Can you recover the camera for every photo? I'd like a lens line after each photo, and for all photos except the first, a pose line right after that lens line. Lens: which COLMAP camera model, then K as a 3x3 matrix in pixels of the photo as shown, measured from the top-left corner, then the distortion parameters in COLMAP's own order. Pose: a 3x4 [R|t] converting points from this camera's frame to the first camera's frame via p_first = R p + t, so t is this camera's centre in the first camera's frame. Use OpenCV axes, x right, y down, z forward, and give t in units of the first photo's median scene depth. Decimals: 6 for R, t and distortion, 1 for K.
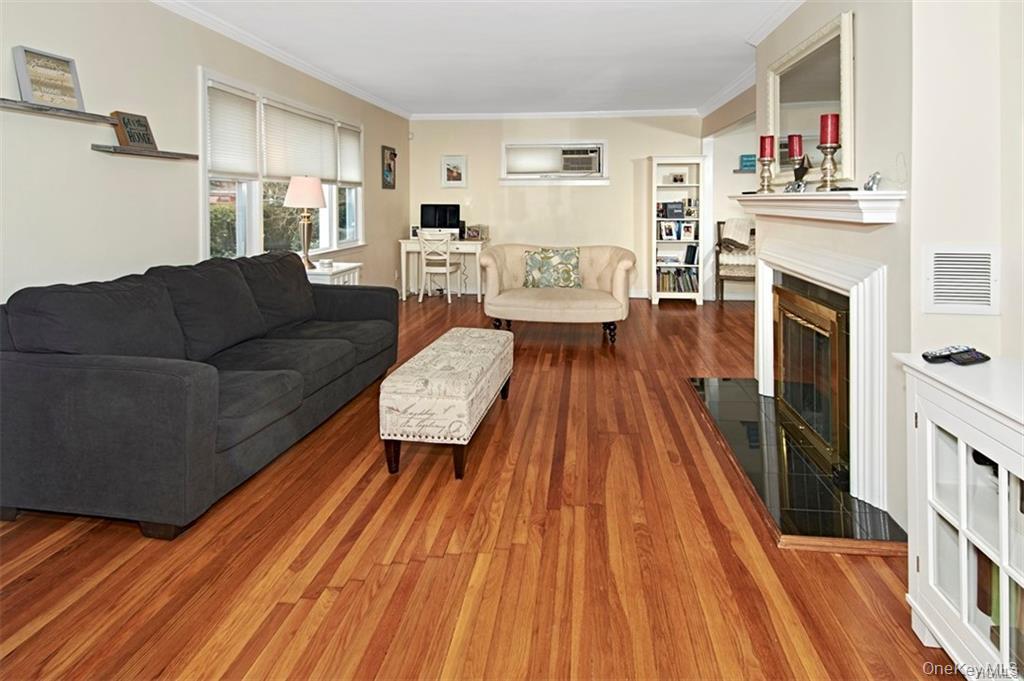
lens RADIAL K [[544.1, 0, 512.0], [0, 544.1, 340.5], [0, 0, 1]] dist [0.044658, -0.000139]
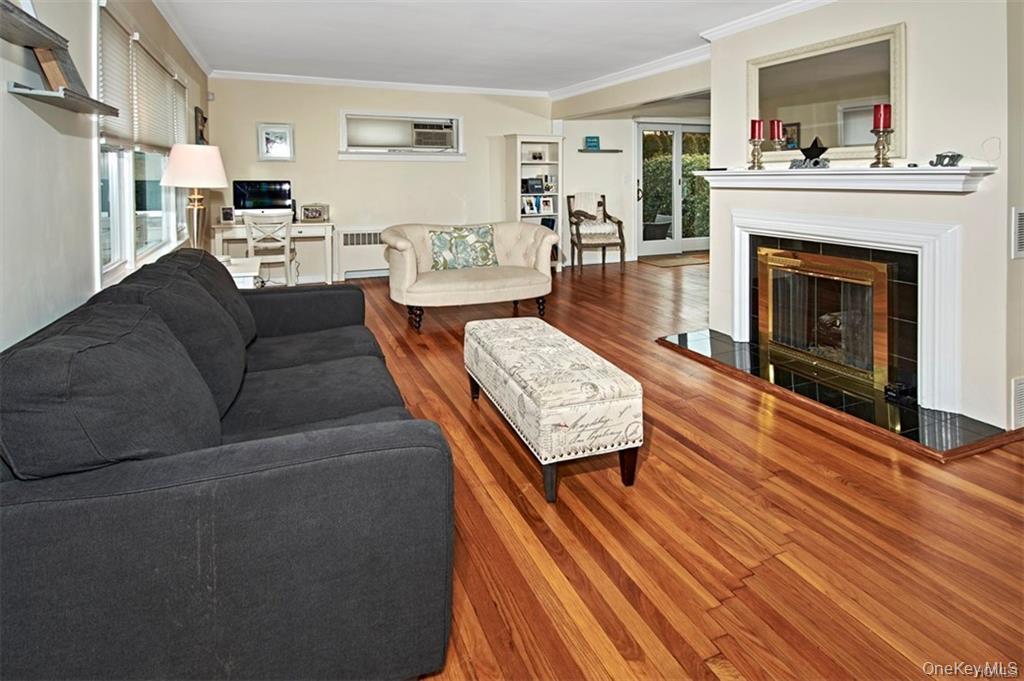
lens RADIAL K [[526.9, 0, 512.2], [0, 526.9, 309.0], [0, 0, 1]] dist [0.045233, -0.013794]
pose [[0.866255, -0.125795, 0.483506, -0.322302], [0.128373, 0.991333, 0.027923, -0.041597], [-0.482828, 0.037881, 0.874896, 0.157792]]
